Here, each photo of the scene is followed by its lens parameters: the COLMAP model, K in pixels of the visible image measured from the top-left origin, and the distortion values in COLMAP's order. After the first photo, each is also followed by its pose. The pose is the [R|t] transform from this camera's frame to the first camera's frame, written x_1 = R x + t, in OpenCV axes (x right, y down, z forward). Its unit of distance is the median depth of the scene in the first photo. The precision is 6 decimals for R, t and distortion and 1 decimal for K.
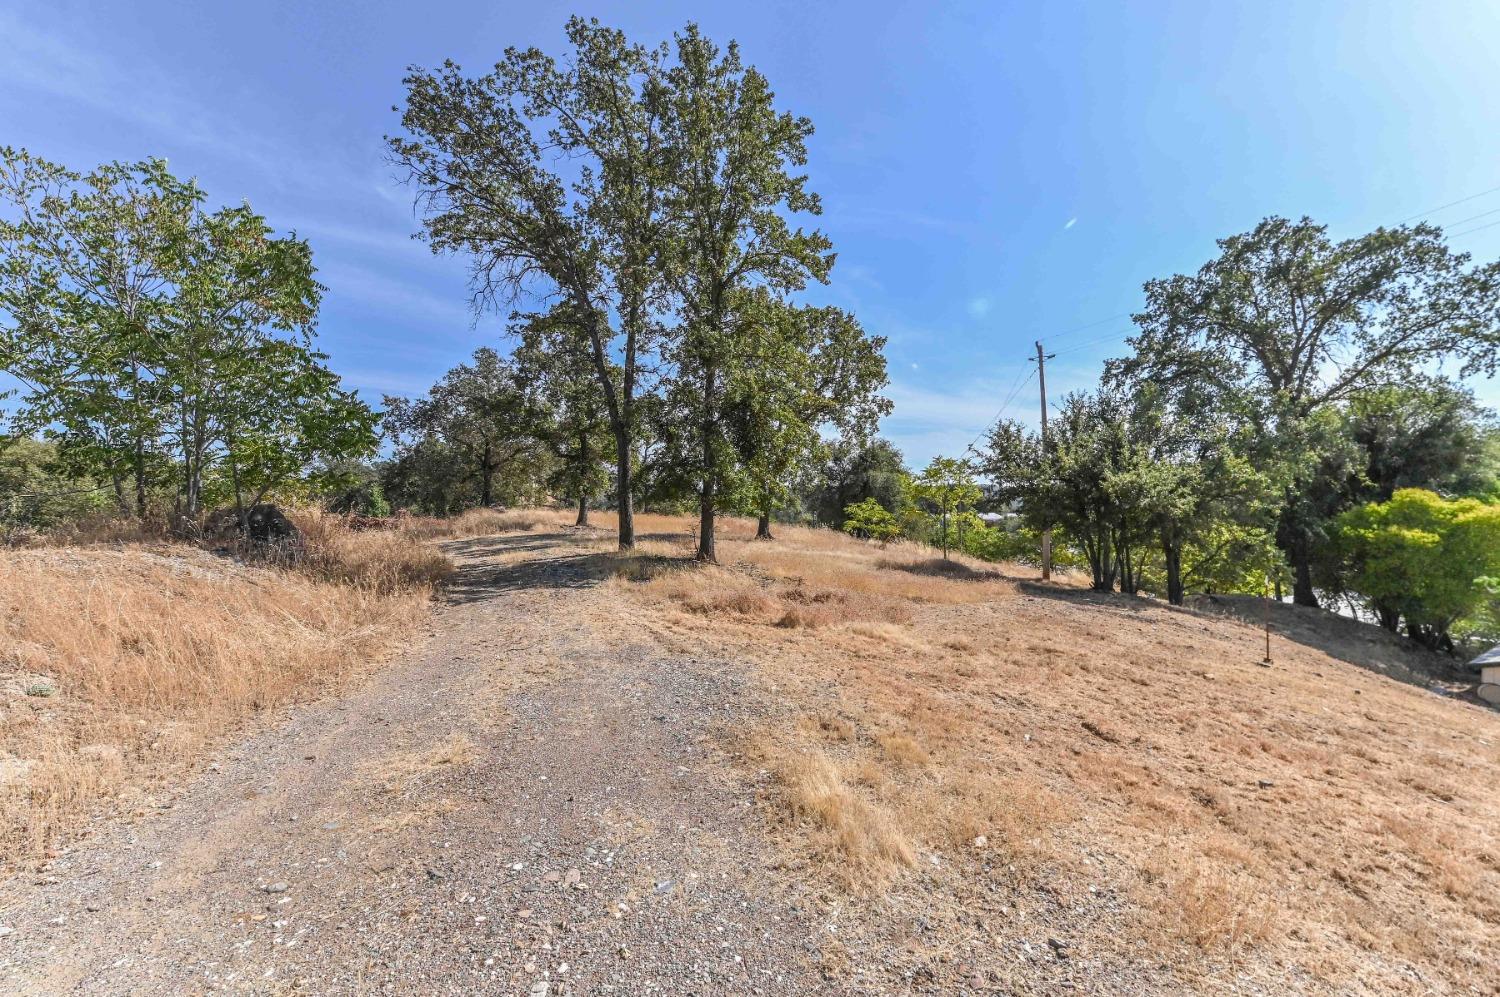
lens RADIAL K [[690.1, 0, 750.0], [0, 690.1, 498.5], [0, 0, 1]] dist [0.027876, -0.000645]
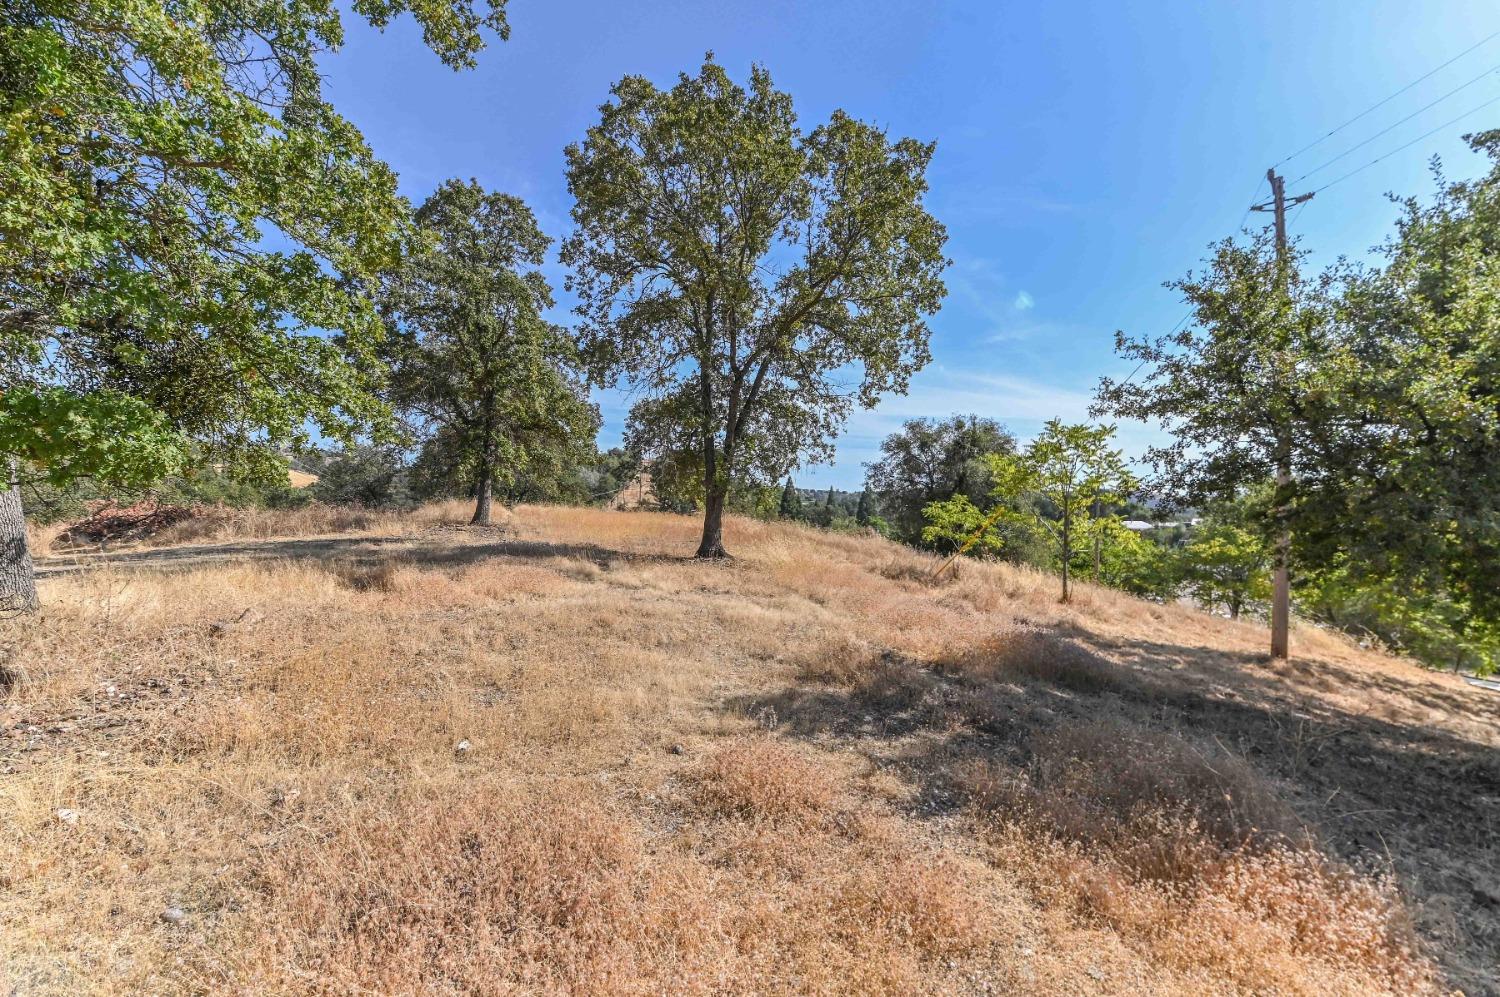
lens RADIAL K [[690.1, 0, 750.0], [0, 690.1, 498.5], [0, 0, 1]] dist [0.027876, -0.000645]
pose [[0.984930, 0.017411, -0.172074, 0.084658], [-0.017633, 0.999844, 0.000236, 0.006153], [0.172051, 0.002802, 0.985084, 0.267961]]
